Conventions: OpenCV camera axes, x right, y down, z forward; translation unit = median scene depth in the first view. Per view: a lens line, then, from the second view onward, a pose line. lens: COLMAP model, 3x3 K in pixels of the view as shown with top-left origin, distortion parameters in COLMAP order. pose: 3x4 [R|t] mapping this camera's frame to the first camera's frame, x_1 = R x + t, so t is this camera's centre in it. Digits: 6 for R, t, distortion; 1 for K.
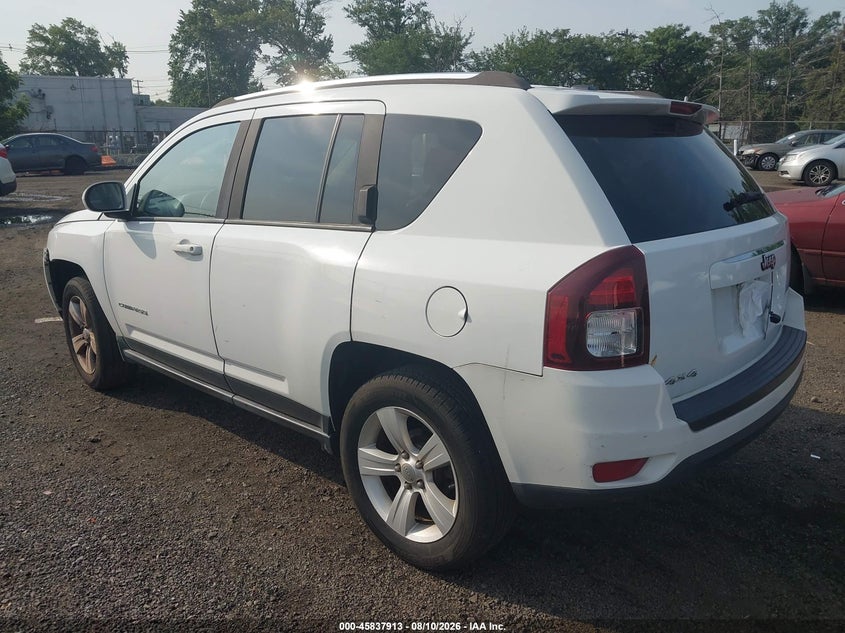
lens RADIAL K [[630.0, 0, 422.5], [0, 630.0, 316.5], [0, 0, 1]] dist [-0.021979, 0.038141]
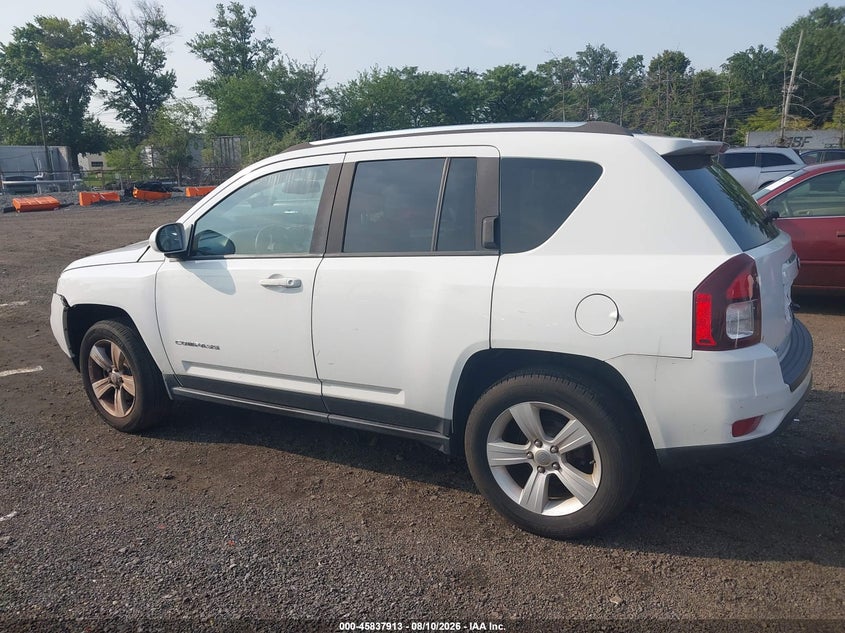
lens RADIAL K [[618.4, 0, 422.5], [0, 618.4, 316.5], [0, 0, 1]] dist [0.006842, -0.003060]
pose [[0.978649, -0.067951, 0.193979, -0.422047], [0.076766, 0.996314, -0.038286, 0.011951], [-0.190663, 0.052360, 0.980258, -0.101030]]
